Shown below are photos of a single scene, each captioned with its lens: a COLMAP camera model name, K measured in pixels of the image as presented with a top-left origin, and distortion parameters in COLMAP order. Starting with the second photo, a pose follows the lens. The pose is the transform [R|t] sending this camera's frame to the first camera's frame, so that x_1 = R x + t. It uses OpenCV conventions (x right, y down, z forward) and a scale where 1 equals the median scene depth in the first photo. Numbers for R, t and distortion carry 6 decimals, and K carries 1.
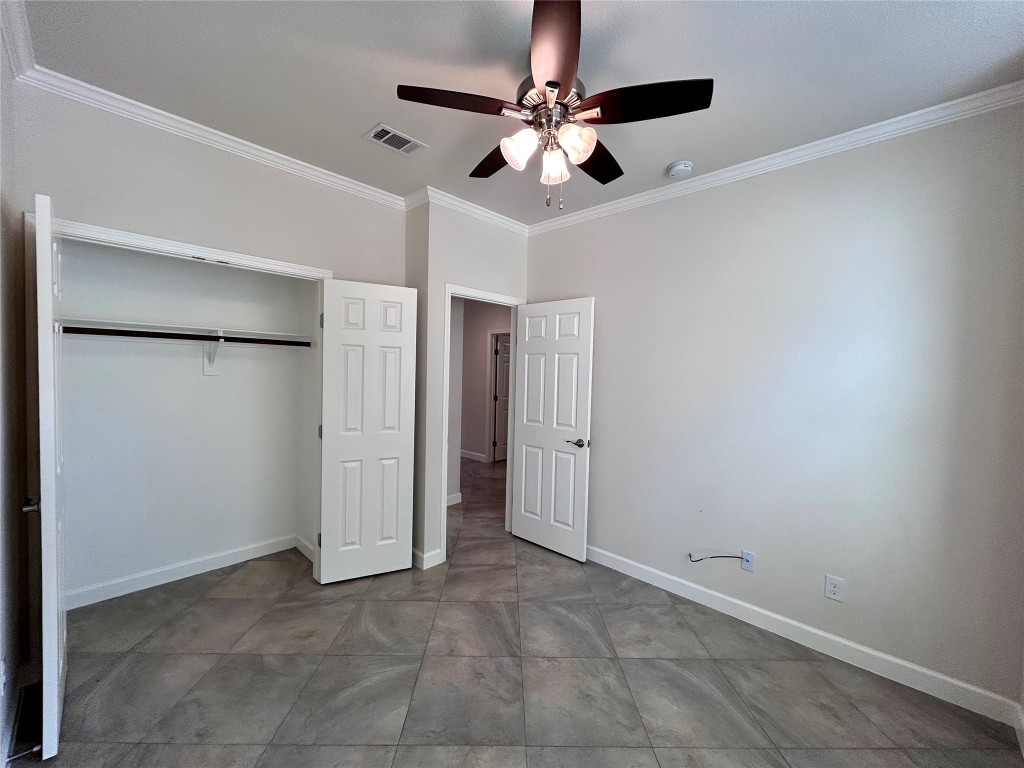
lens RADIAL K [[411.1, 0, 511.4], [0, 411.1, 382.3], [0, 0, 1]] dist [-0.002842, -0.000391]
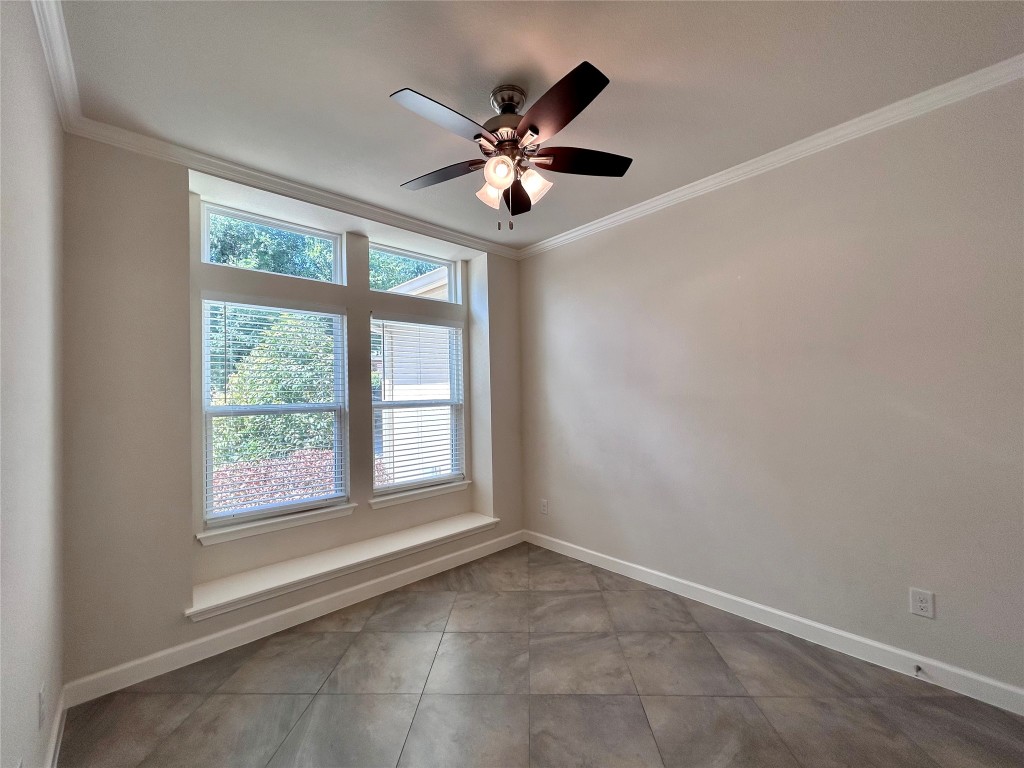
lens RADIAL K [[411.1, 0, 512.4], [0, 411.1, 385.0], [0, 0, 1]] dist [-0.002842, -0.000391]
pose [[-0.998365, -0.002682, 0.057094, 0.017247], [-0.001409, 0.999750, 0.022317, -0.022755], [-0.057140, 0.022201, -0.998119, 1.950468]]
